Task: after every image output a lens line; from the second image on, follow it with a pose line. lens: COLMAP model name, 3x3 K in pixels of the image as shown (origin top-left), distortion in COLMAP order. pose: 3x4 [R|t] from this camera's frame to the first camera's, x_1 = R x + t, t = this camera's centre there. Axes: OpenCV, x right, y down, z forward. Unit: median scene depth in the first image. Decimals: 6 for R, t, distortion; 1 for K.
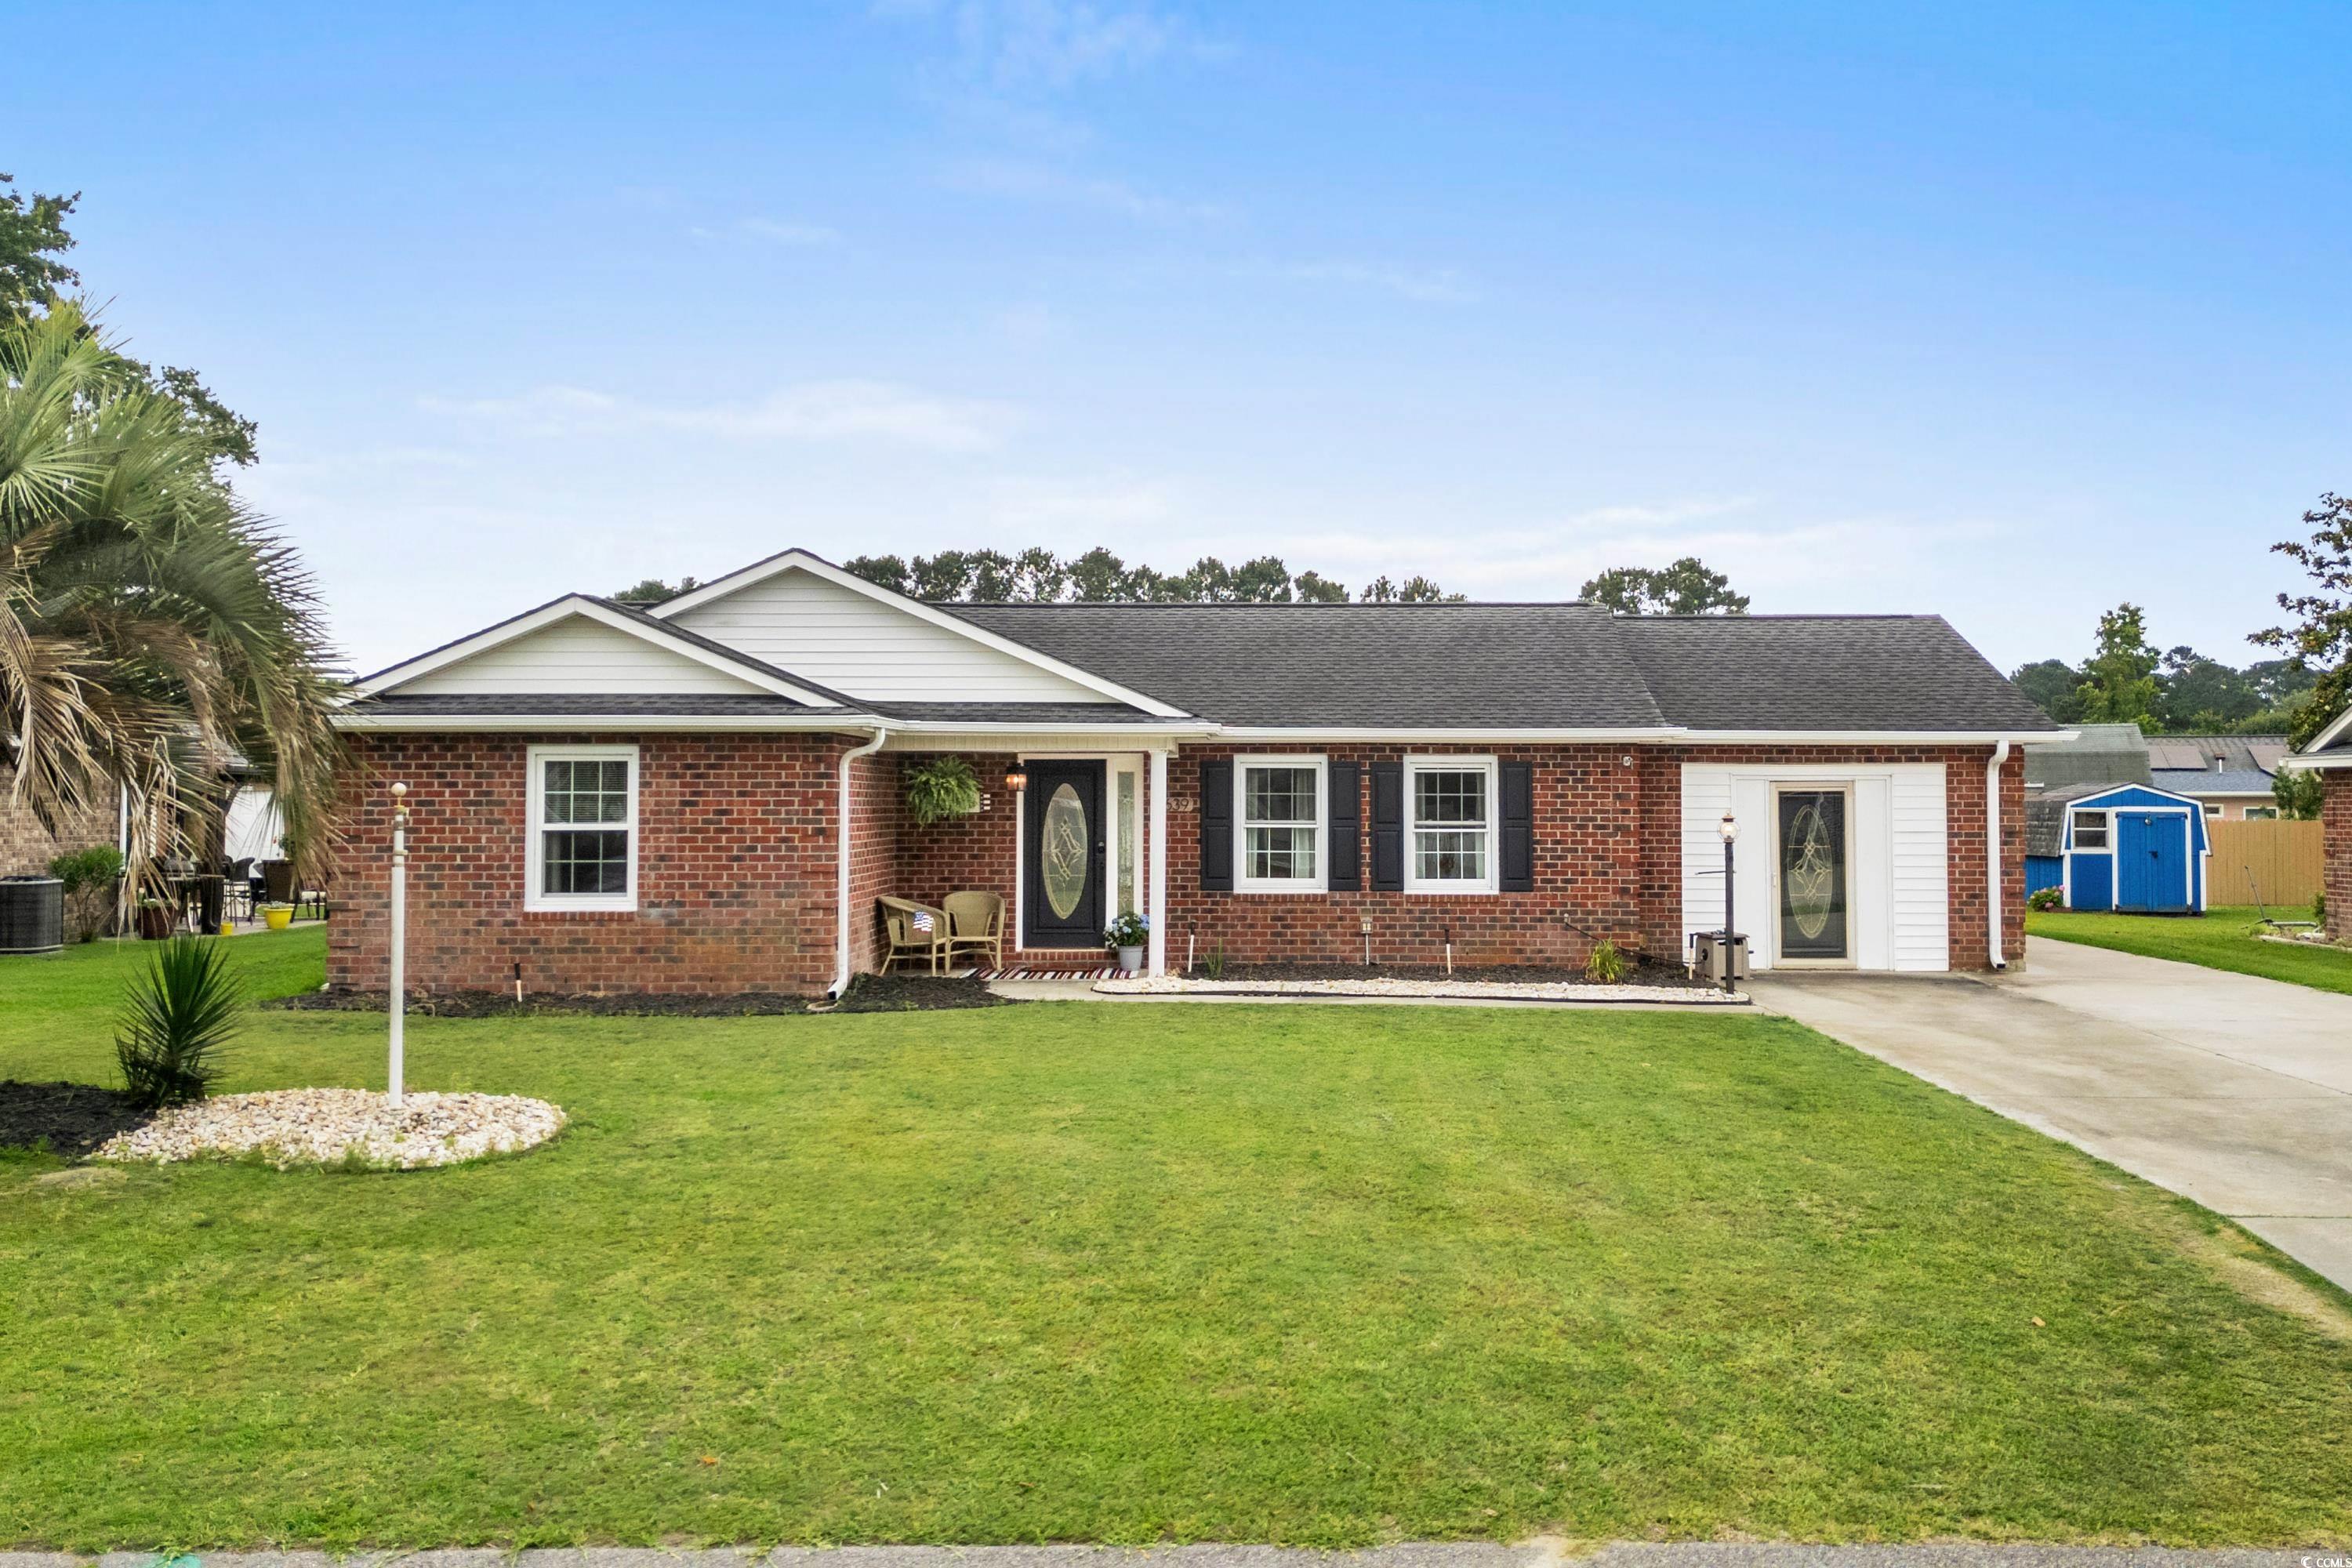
lens RADIAL K [[2050.4, 0, 1176.4], [0, 2050.4, 701.0], [0, 0, 1]] dist [0.036069, 0.004365]
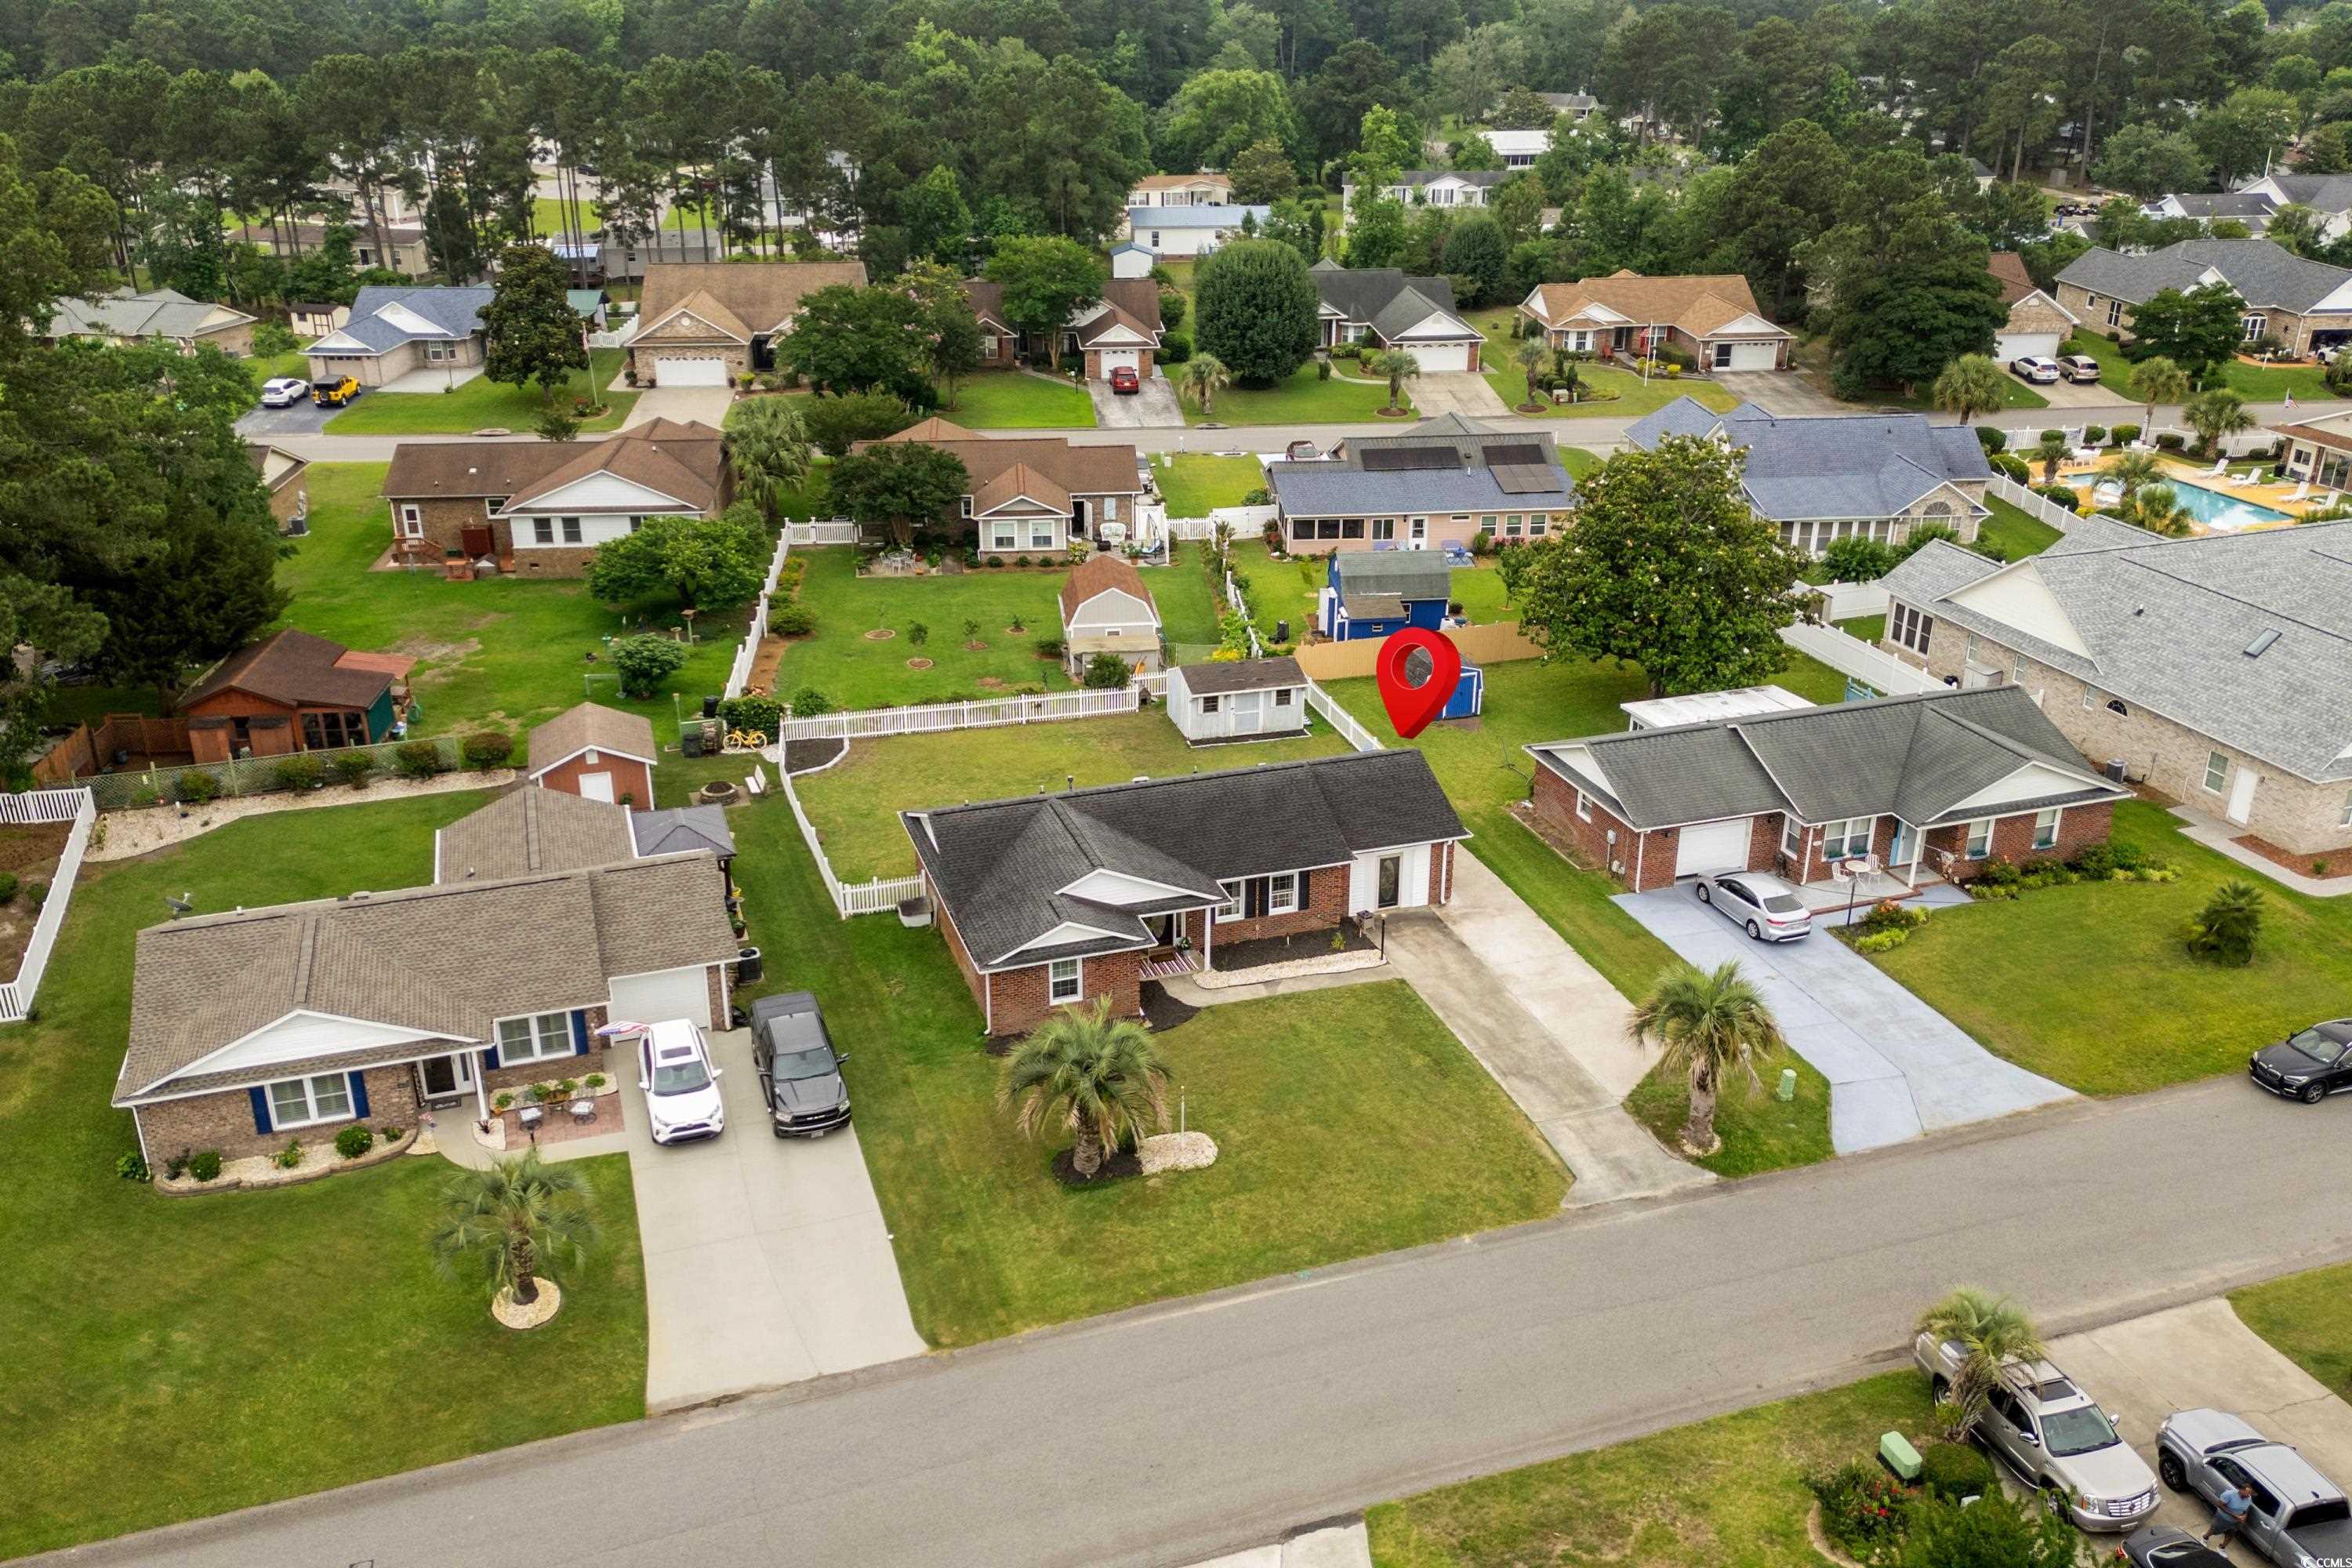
lens RADIAL K [[2050.4, 0, 1176.2], [0, 2050.4, 788.3], [0, 0, 1]] dist [0.036069, 0.004365]
pose [[0.933878, -0.147553, 0.325730, -0.973210], [0.007646, 0.918930, 0.394347, -1.272908], [-0.357510, -0.365781, 0.859297, -1.469009]]
